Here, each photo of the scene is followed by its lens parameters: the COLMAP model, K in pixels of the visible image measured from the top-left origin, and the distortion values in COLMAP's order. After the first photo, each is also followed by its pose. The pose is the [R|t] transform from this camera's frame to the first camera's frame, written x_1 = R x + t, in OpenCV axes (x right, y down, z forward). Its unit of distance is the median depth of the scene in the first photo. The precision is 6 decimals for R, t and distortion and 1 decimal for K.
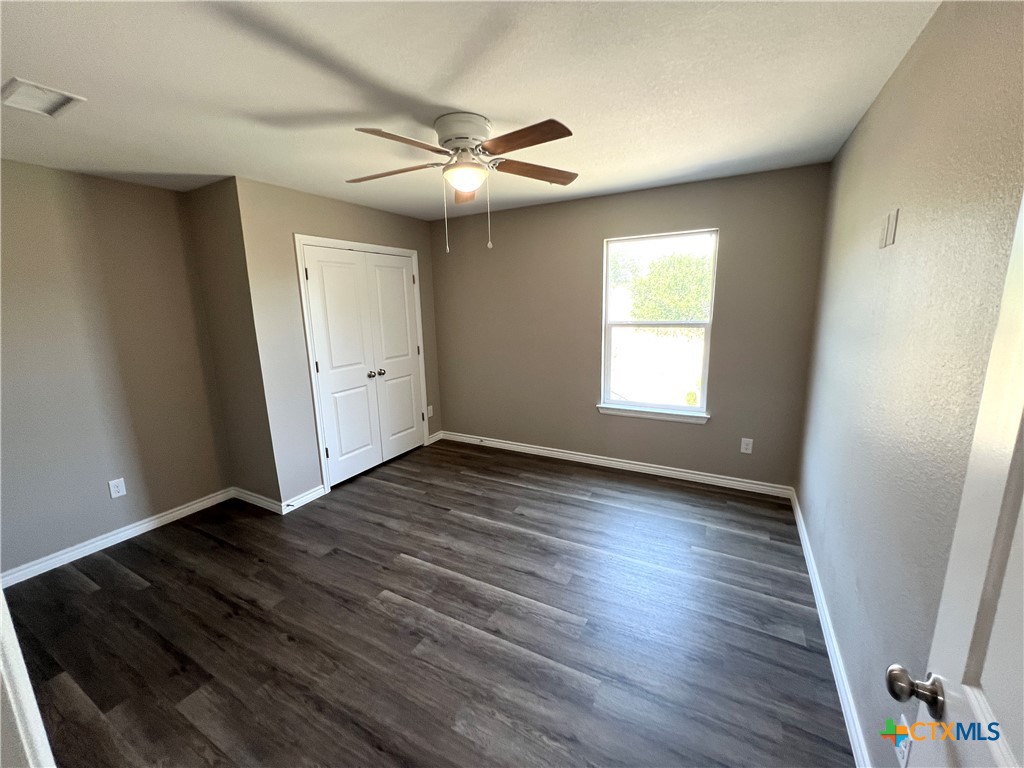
lens RADIAL K [[404.0, 0, 512.0], [0, 404.0, 384.0], [0, 0, 1]] dist [-0.000559, -0.000033]
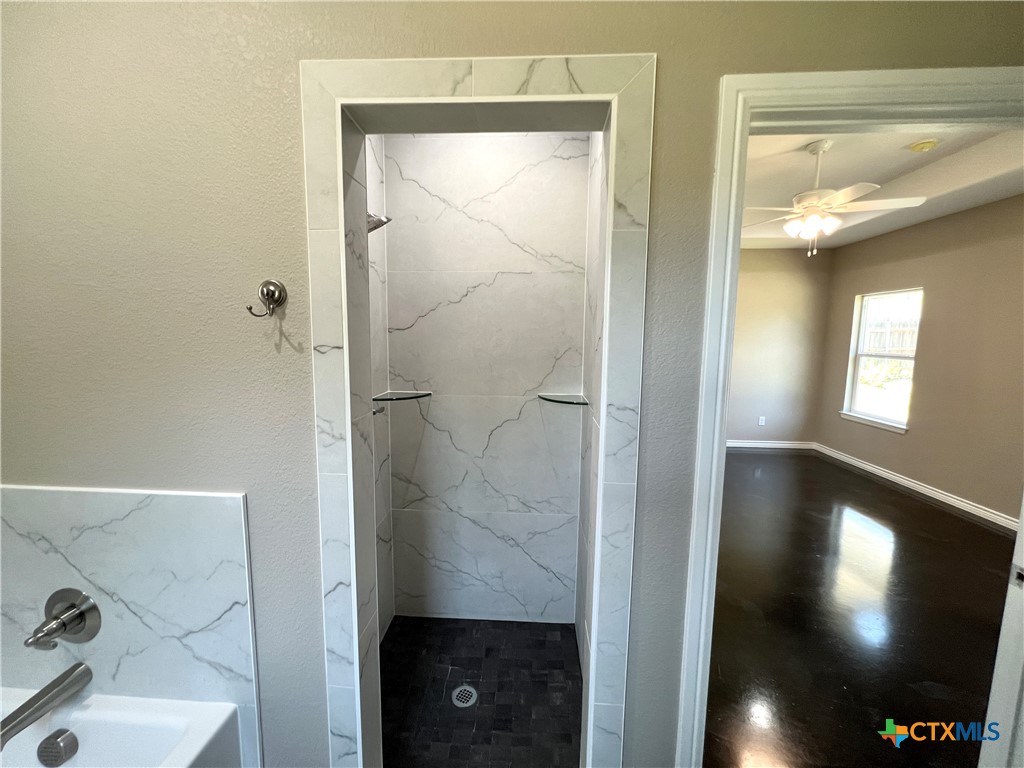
lens RADIAL K [[404.0, 0, 512.0], [0, 404.0, 384.0], [0, 0, 1]] dist [-0.000559, -0.000033]
pose [[0.425255, 0.139752, -0.894219, 1.040177], [-0.194506, 0.979033, 0.060509, 0.104398], [0.883927, 0.148199, 0.443521, -0.677698]]
